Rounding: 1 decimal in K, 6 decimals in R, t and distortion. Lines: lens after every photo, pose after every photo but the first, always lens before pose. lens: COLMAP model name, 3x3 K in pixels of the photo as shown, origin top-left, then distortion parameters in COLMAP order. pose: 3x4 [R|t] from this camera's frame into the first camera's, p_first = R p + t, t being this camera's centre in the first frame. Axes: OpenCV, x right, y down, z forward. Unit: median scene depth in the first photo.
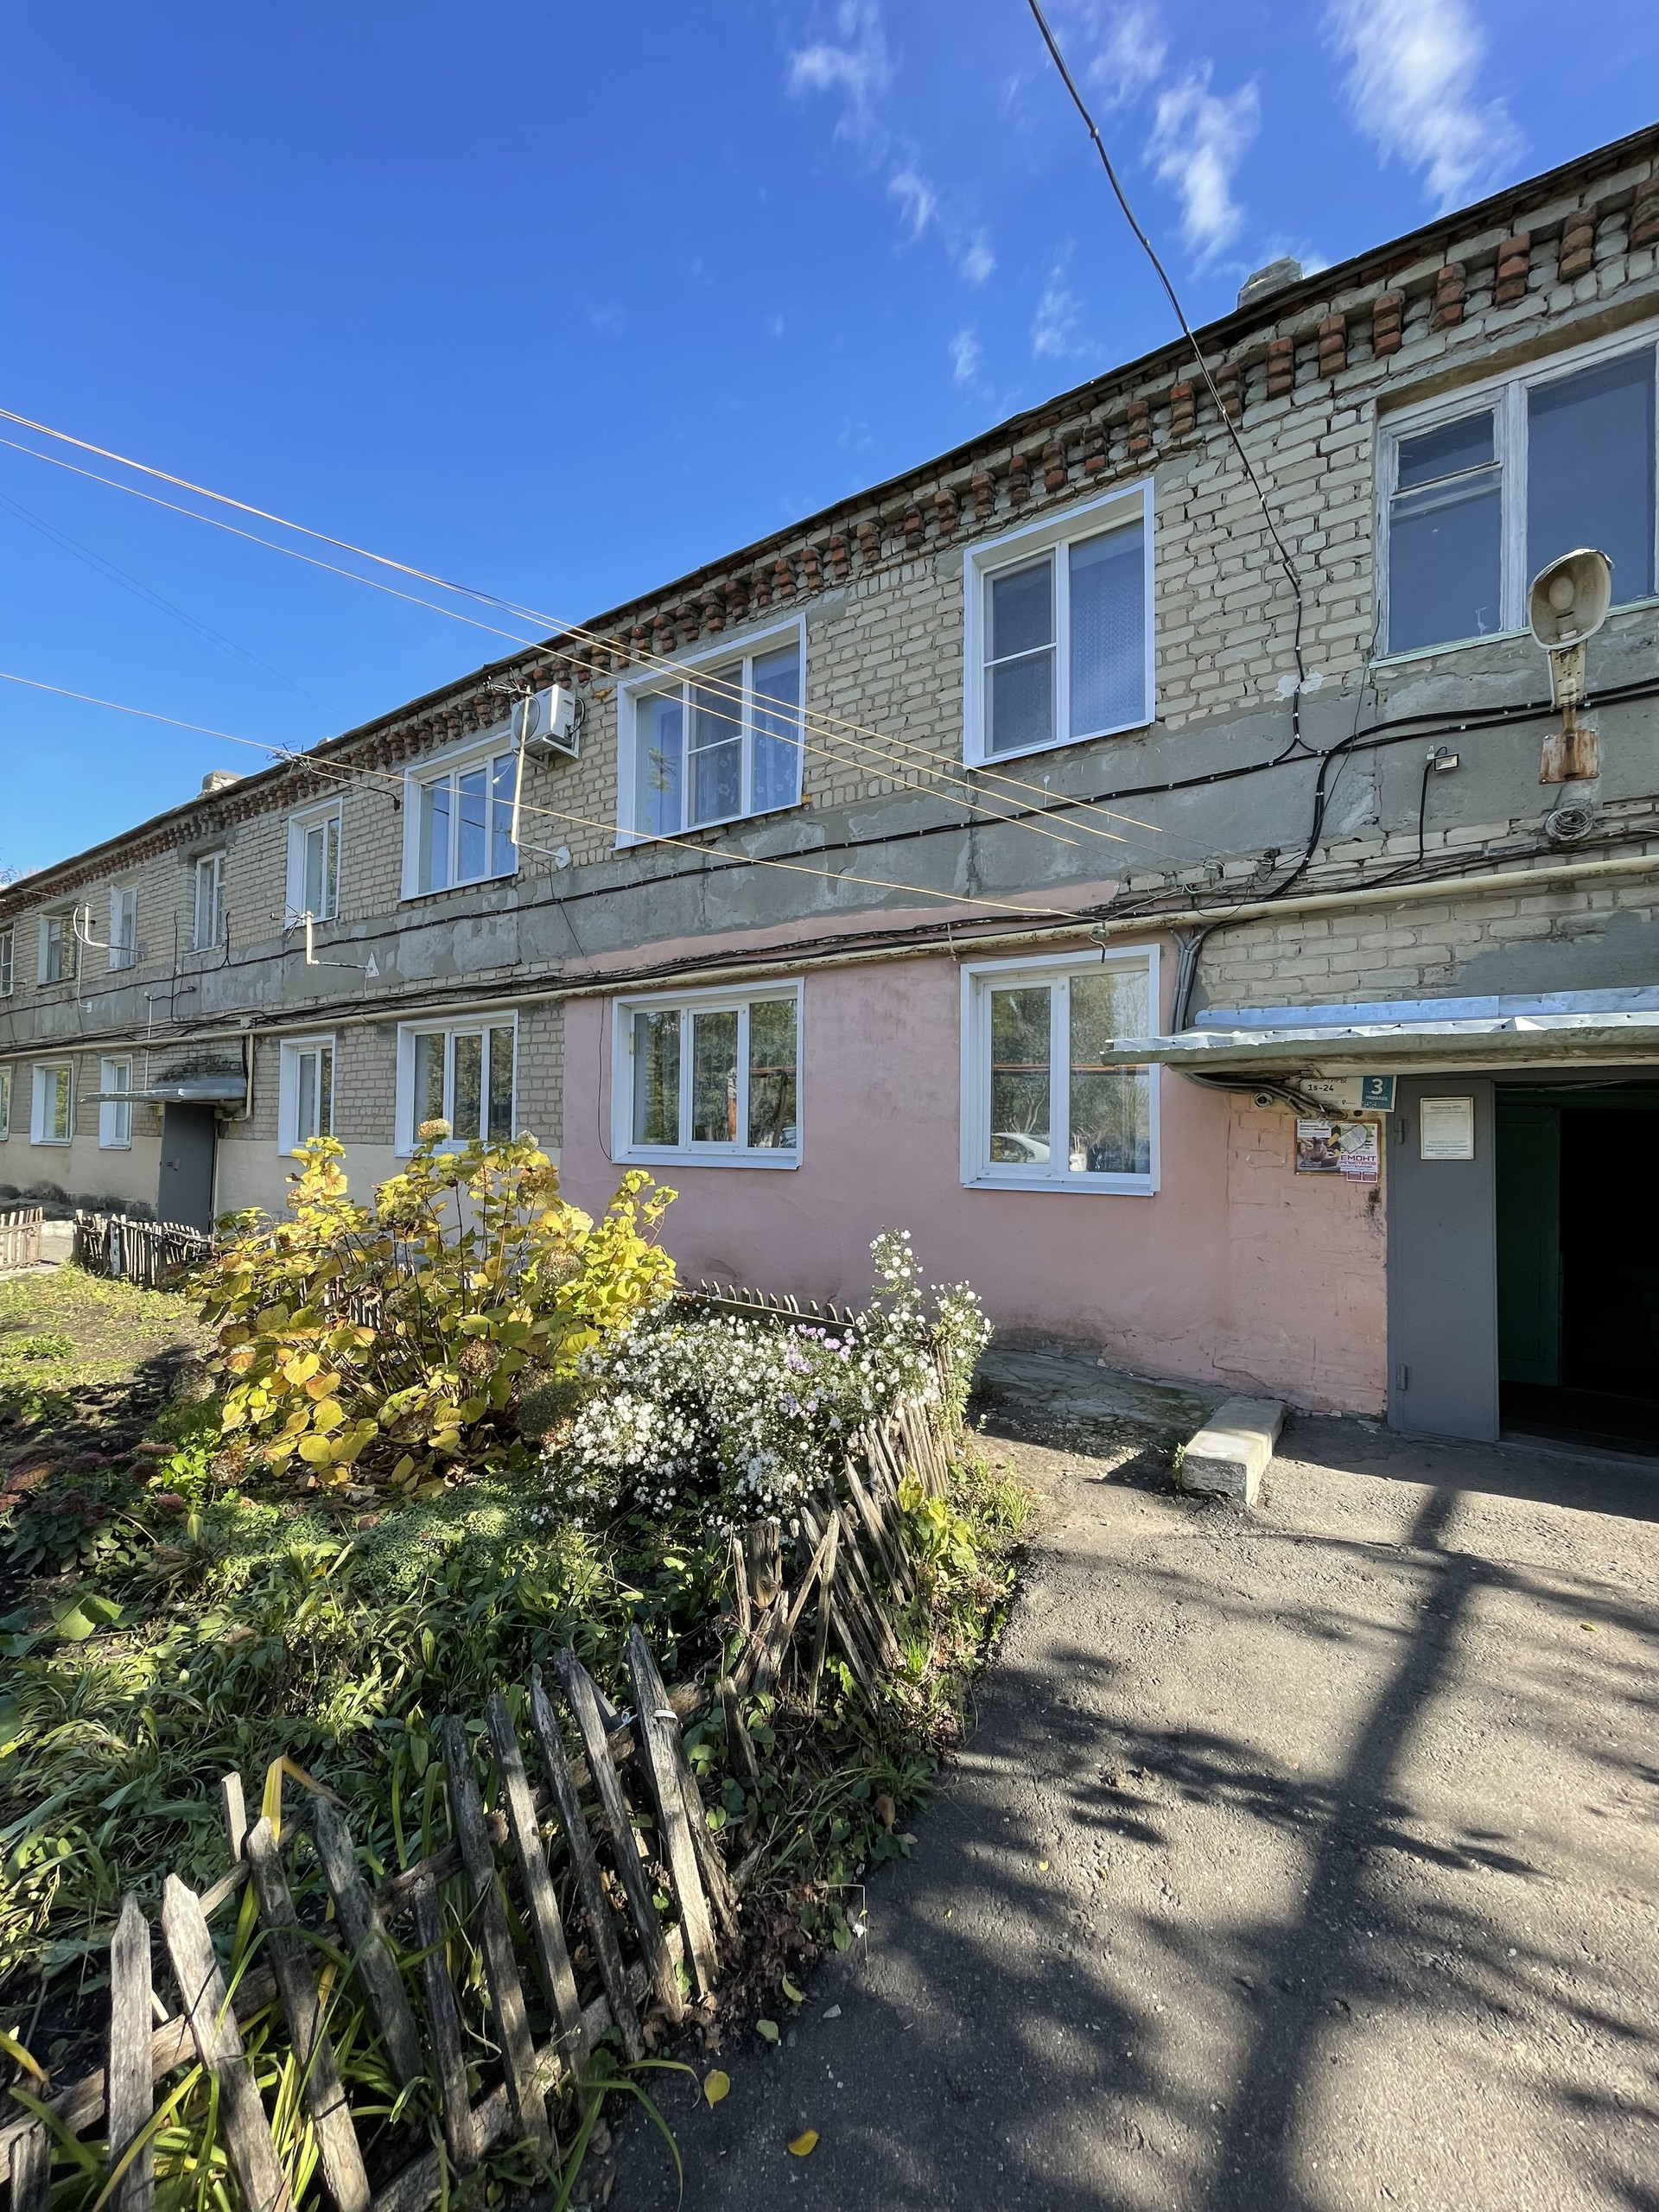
lens RADIAL K [[895.2, 0, 828.6], [0, 895.2, 1110.4], [0, 0, 1]] dist [-0.000922, -0.000455]
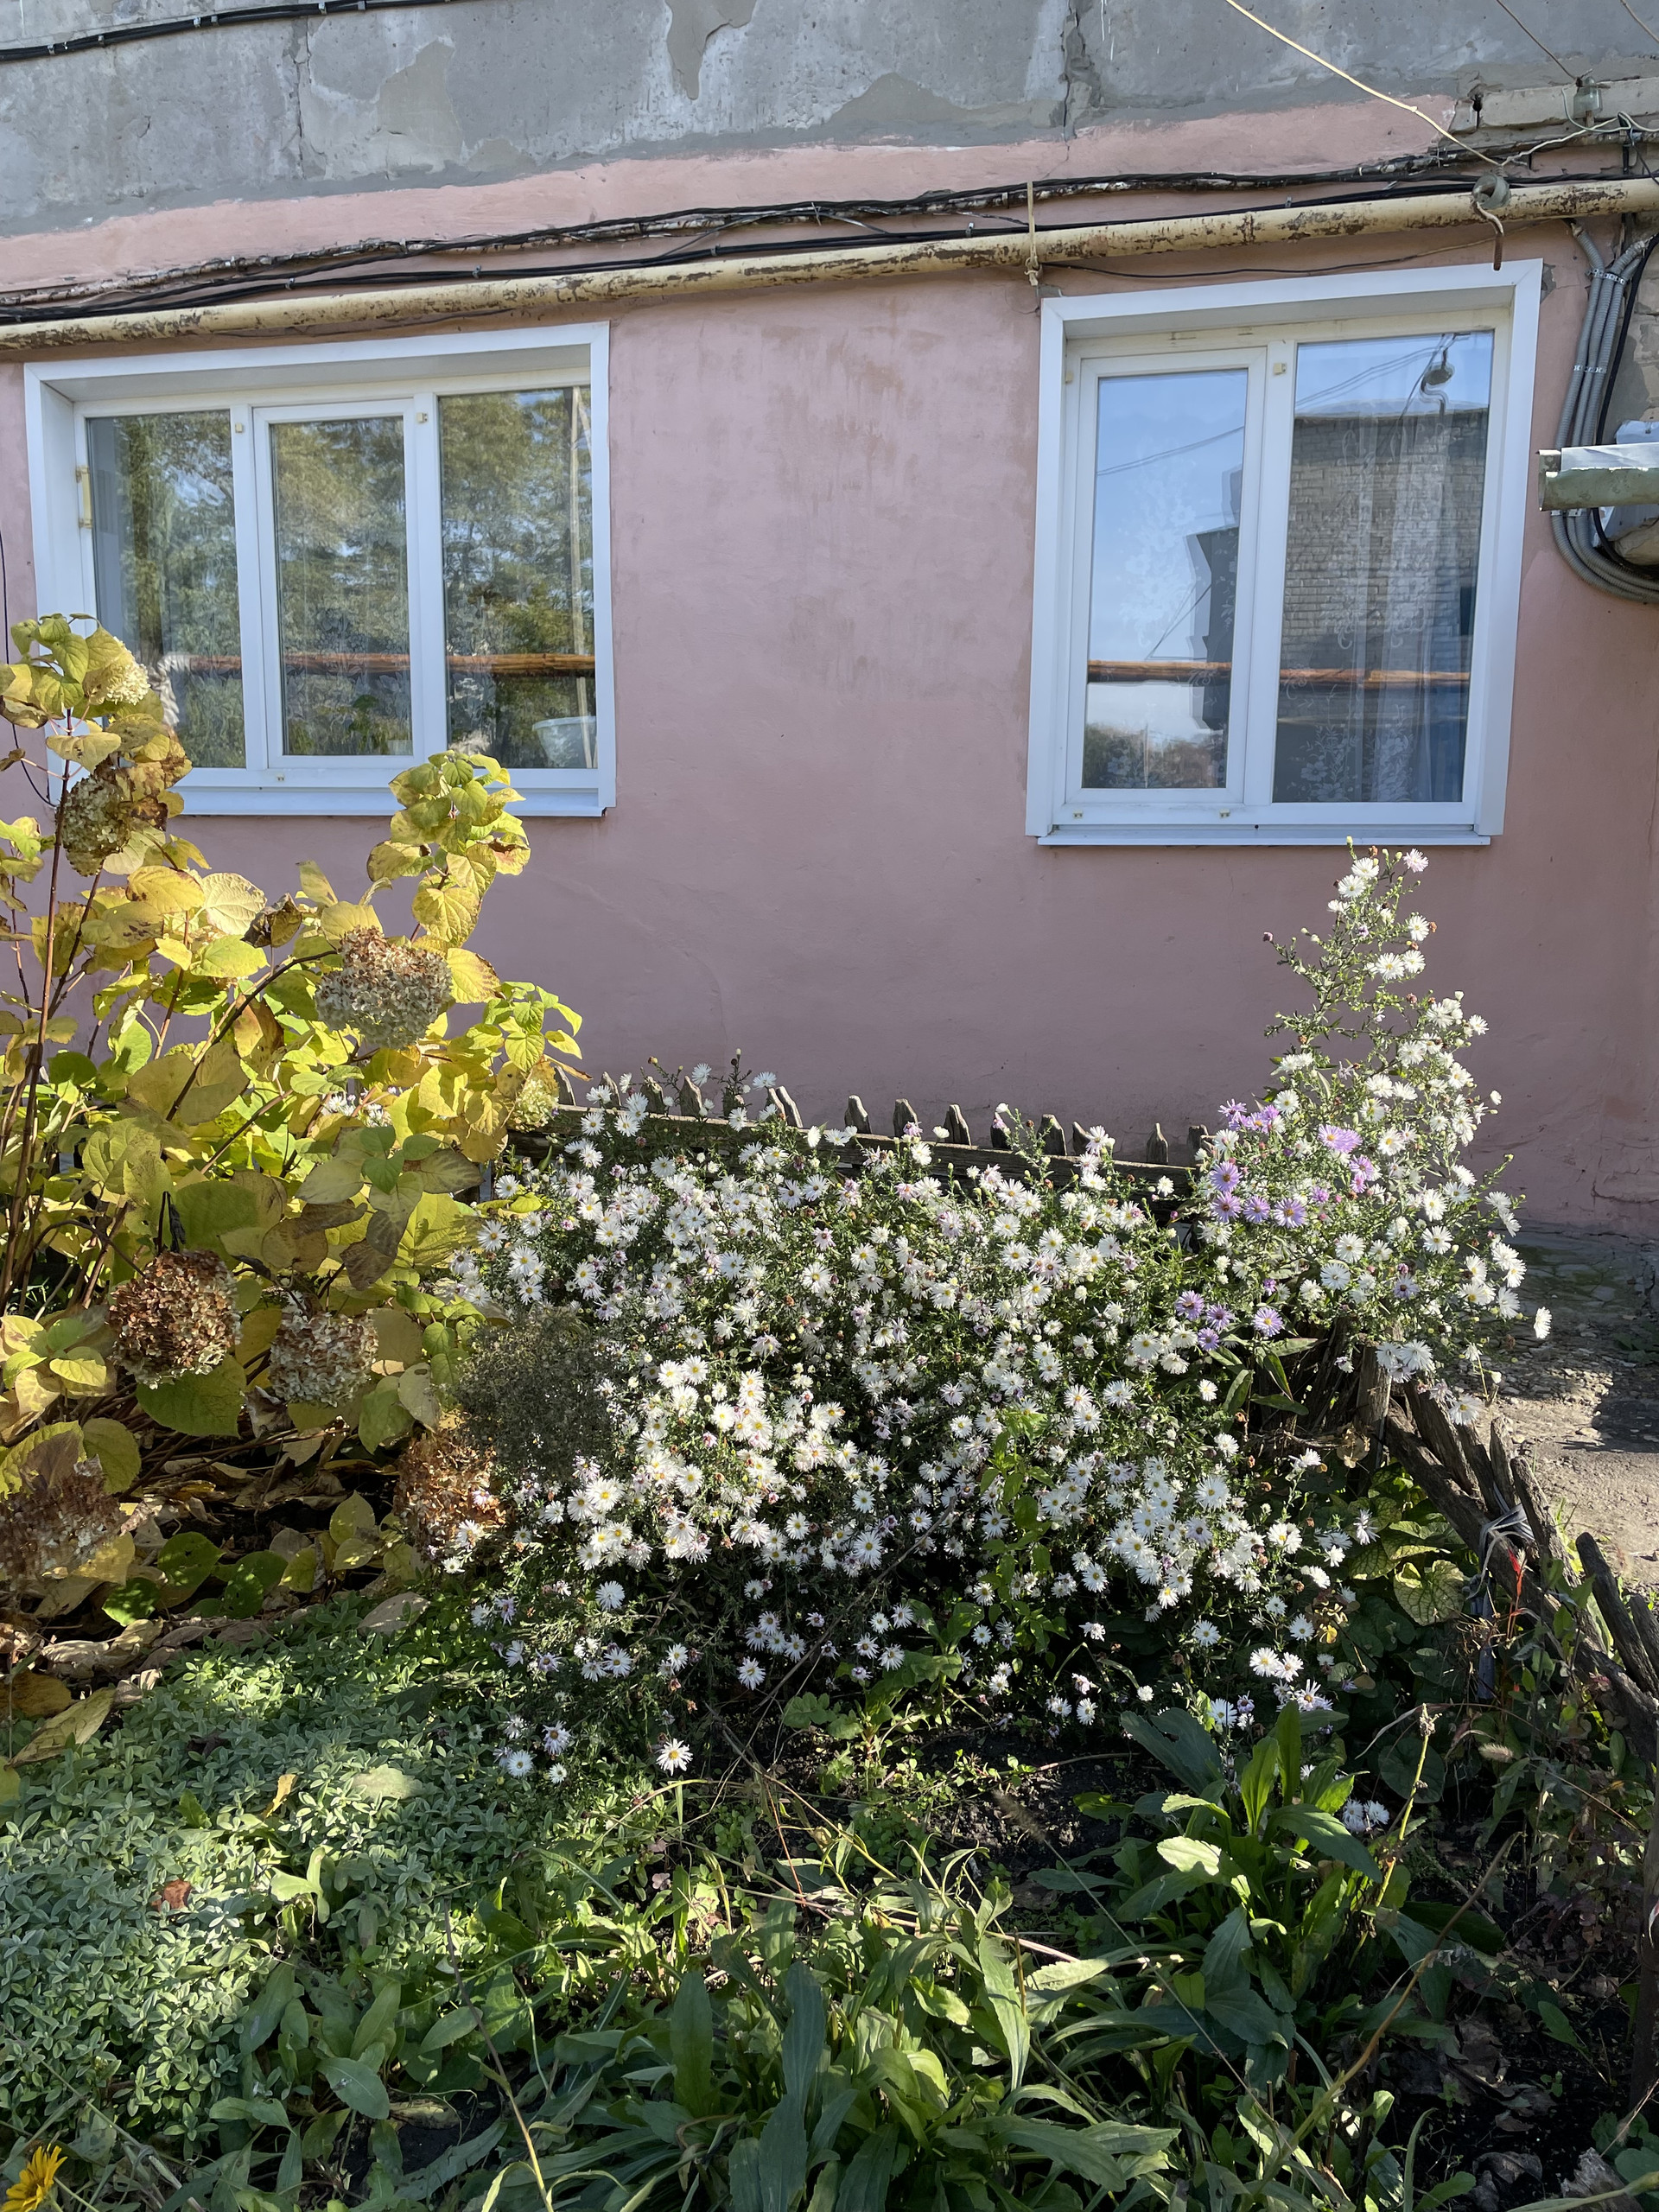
lens RADIAL K [[1662.9, 0, 837.3], [0, 1662.9, 1103.2], [0, 0, 1]] dist [0.077684, -0.096063]
pose [[0.950510, -0.045887, 0.307287, -0.196582], [-0.010787, 0.983563, 0.180243, 0.062768], [-0.310507, -0.174638, 0.934391, 0.231696]]
